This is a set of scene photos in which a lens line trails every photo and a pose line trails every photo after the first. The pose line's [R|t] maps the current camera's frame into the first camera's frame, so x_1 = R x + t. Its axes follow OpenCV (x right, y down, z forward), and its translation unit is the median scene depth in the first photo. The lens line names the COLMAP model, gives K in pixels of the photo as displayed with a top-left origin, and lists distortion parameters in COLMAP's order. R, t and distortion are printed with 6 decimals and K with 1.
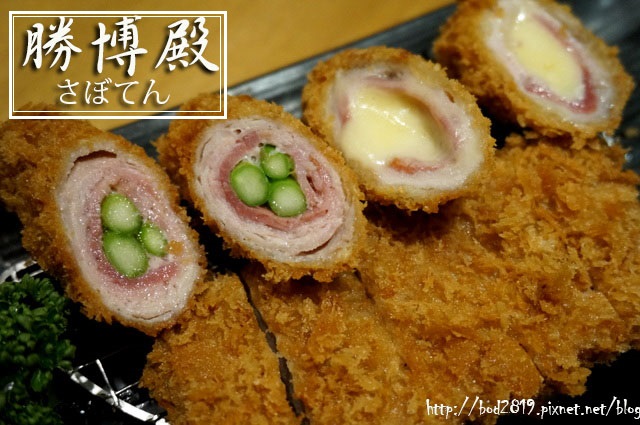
lens RADIAL K [[743.7, 0, 318.7], [0, 743.7, 195.4], [0, 0, 1]] dist [0.001245, 0.210184]
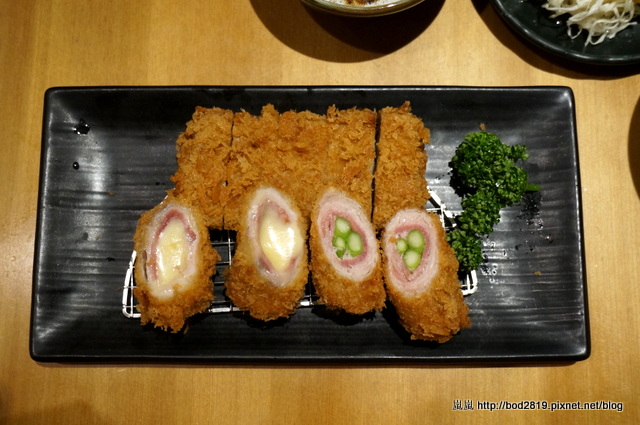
lens RADIAL K [[743.7, 0, 318.7], [0, 743.7, 195.4], [0, 0, 1]] dist [0.001245, 0.210184]
pose [[-0.891865, -0.451144, 0.032339, -0.012438], [0.337258, -0.615675, 0.712181, -1.481178], [-0.301386, 0.646076, 0.701251, -0.539792]]
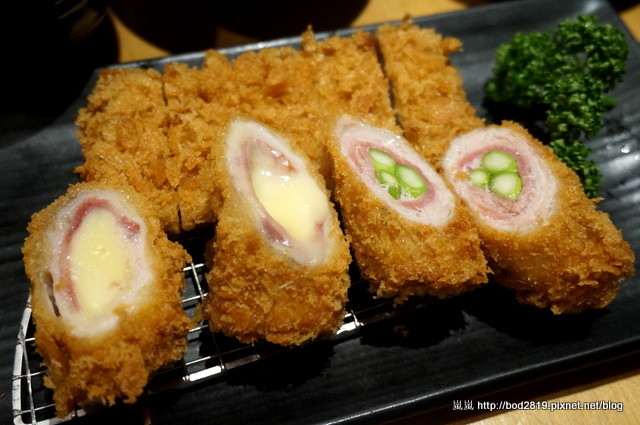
lens RADIAL K [[743.7, 0, 318.7], [0, 743.7, 195.4], [0, 0, 1]] dist [0.001245, 0.210184]
pose [[-0.976208, -0.216816, 0.002940, 0.045648], [0.078983, -0.342926, 0.936036, -1.224241], [-0.201939, 0.913998, 0.351892, 0.625931]]
